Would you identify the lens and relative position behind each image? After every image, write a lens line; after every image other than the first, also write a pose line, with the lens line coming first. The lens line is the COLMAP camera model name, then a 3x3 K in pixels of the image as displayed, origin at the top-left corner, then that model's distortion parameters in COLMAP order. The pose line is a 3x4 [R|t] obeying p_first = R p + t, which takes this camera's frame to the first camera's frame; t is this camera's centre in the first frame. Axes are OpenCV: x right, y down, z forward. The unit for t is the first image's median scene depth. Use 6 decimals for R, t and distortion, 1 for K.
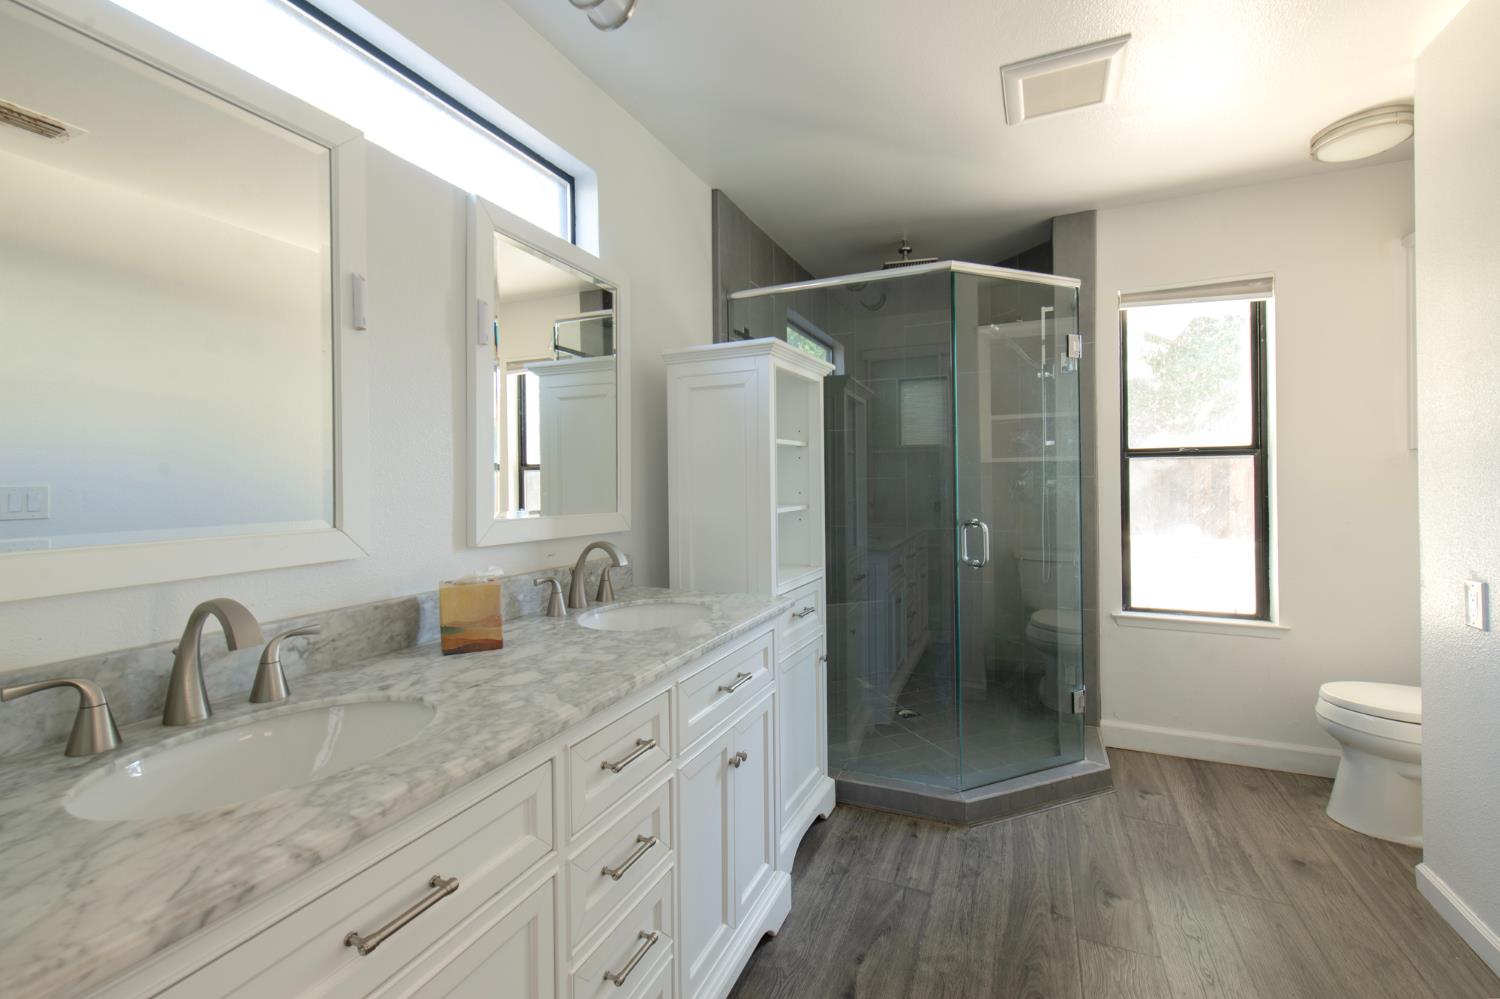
lens RADIAL K [[616.3, 0, 750.0], [0, 616.3, 499.5], [0, 0, 1]] dist [-0.003629, -0.000607]
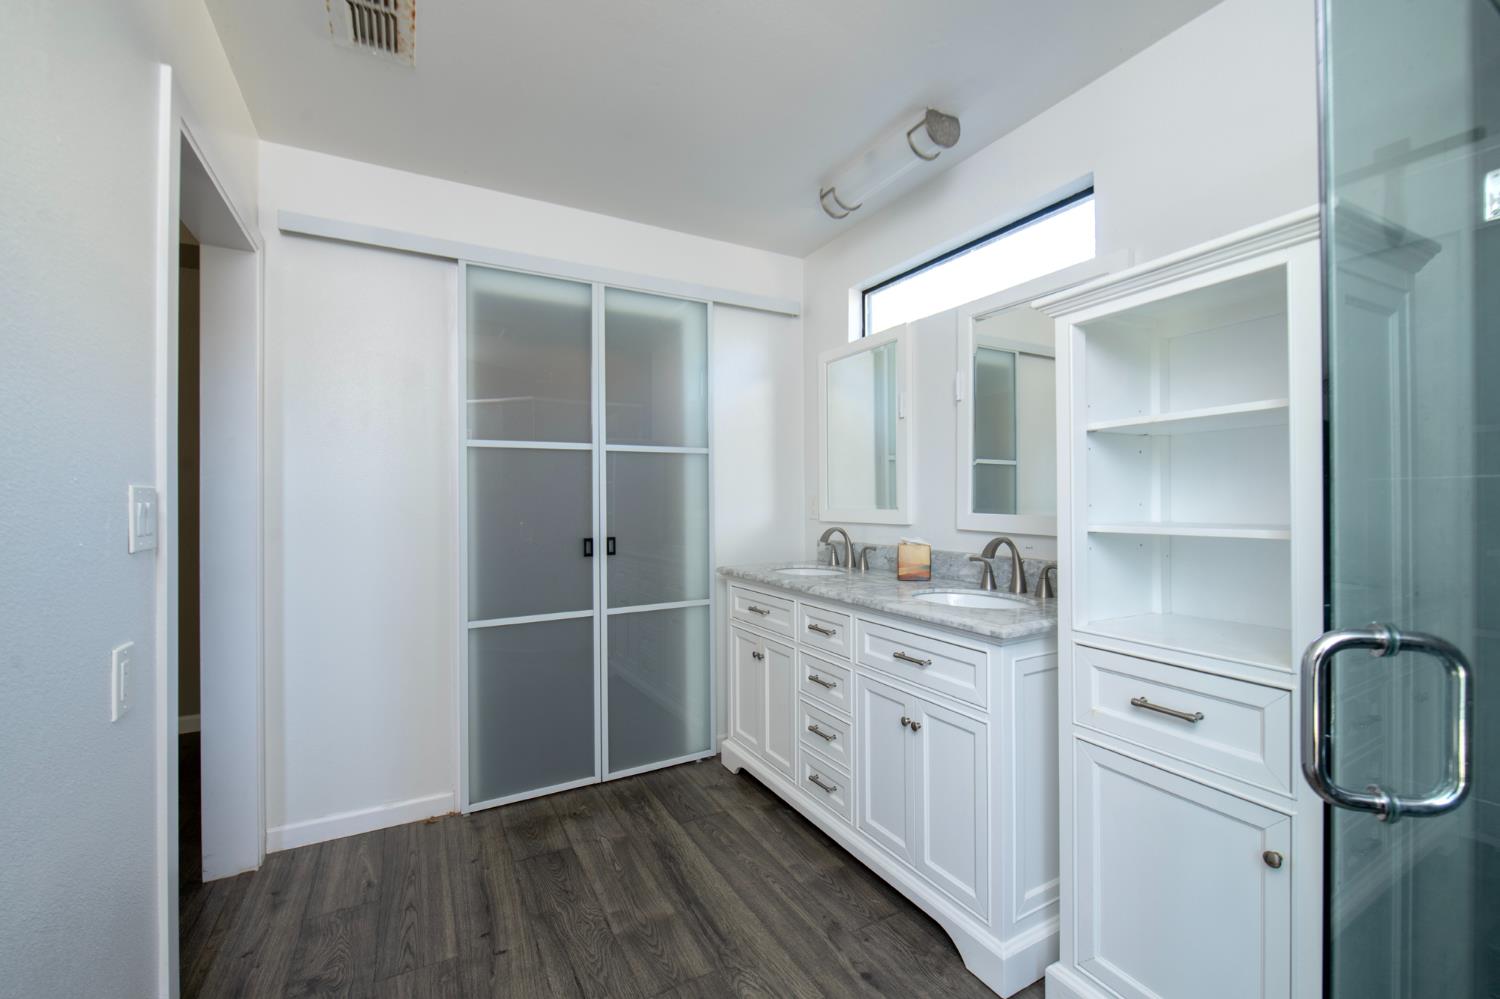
lens RADIAL K [[616.3, 0, 750.0], [0, 616.3, 499.5], [0, 0, 1]] dist [-0.003629, -0.000607]
pose [[-0.608053, 0.016458, -0.793725, 0.875504], [-0.008955, 0.999579, 0.027587, -0.030824], [0.793846, 0.023883, -0.607650, 1.180230]]
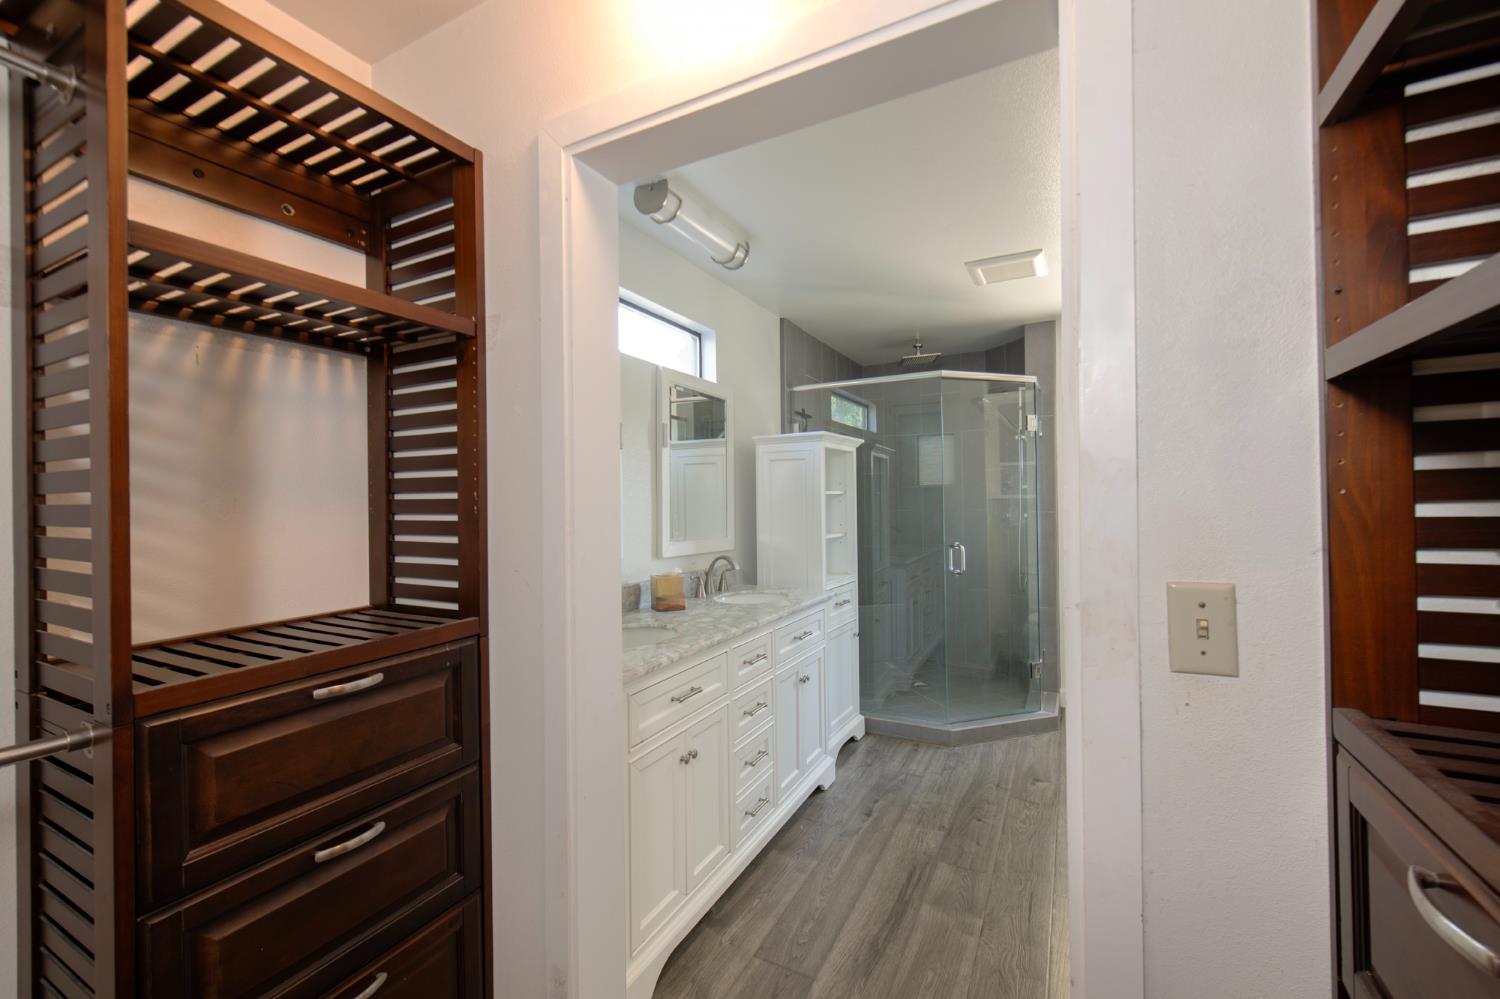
lens RADIAL K [[616.3, 0, 750.0], [0, 616.3, 499.5], [0, 0, 1]] dist [-0.003629, -0.000607]
pose [[0.997664, 0.000184, -0.068313, -0.043205], [-0.002274, 0.999532, -0.030516, -0.030885], [0.068275, 0.030600, 0.997197, -0.611056]]
